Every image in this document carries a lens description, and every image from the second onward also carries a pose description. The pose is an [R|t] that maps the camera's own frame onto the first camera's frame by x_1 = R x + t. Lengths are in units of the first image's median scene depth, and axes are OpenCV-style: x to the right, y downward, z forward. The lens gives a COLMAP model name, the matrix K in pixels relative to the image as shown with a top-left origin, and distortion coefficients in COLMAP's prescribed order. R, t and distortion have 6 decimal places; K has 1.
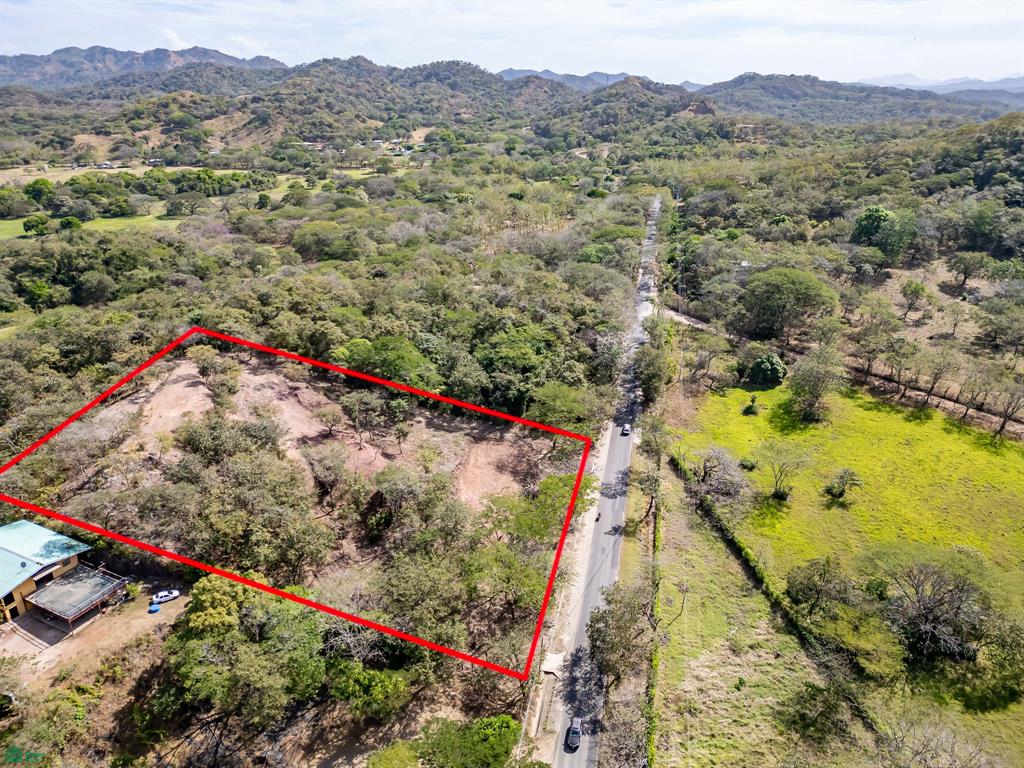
lens RADIAL K [[704.1, 0, 514.9], [0, 704.1, 394.8], [0, 0, 1]] dist [0.071383, -0.063057]
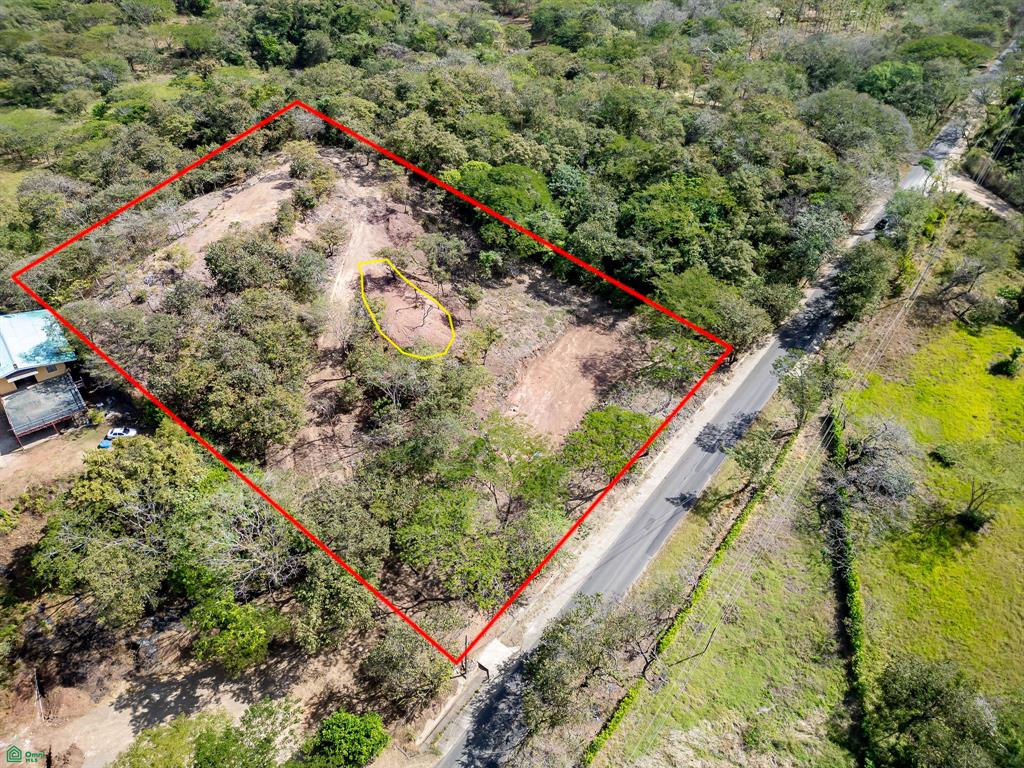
lens RADIAL K [[704.1, 0, 514.9], [0, 704.1, 394.8], [0, 0, 1]] dist [0.071383, -0.063057]
pose [[0.903841, 0.275513, -0.327359, 0.165122], [-0.177889, 0.937804, 0.298126, -0.083432], [0.389136, -0.211225, 0.896637, 0.249469]]
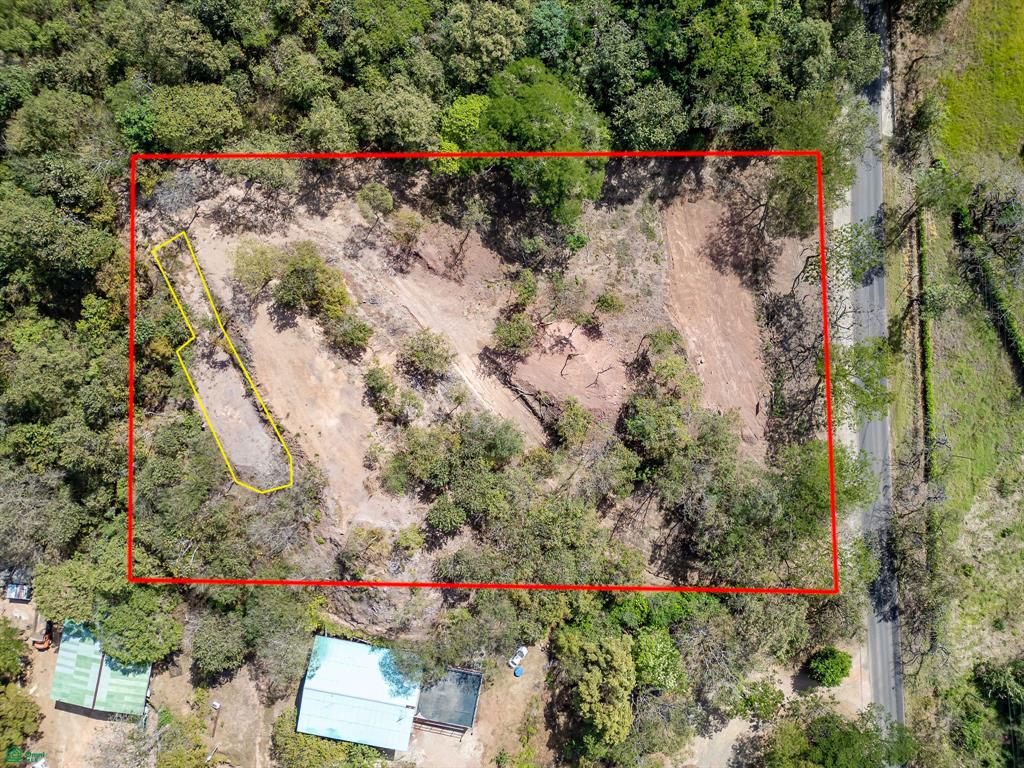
lens RADIAL K [[704.1, 0, 514.9], [0, 704.1, 394.8], [0, 0, 1]] dist [0.071383, -0.063057]
pose [[0.964321, -0.264544, 0.010053, -0.262230], [0.094159, 0.378225, 0.920913, -0.534043], [-0.247424, -0.887109, 0.389639, 0.607657]]
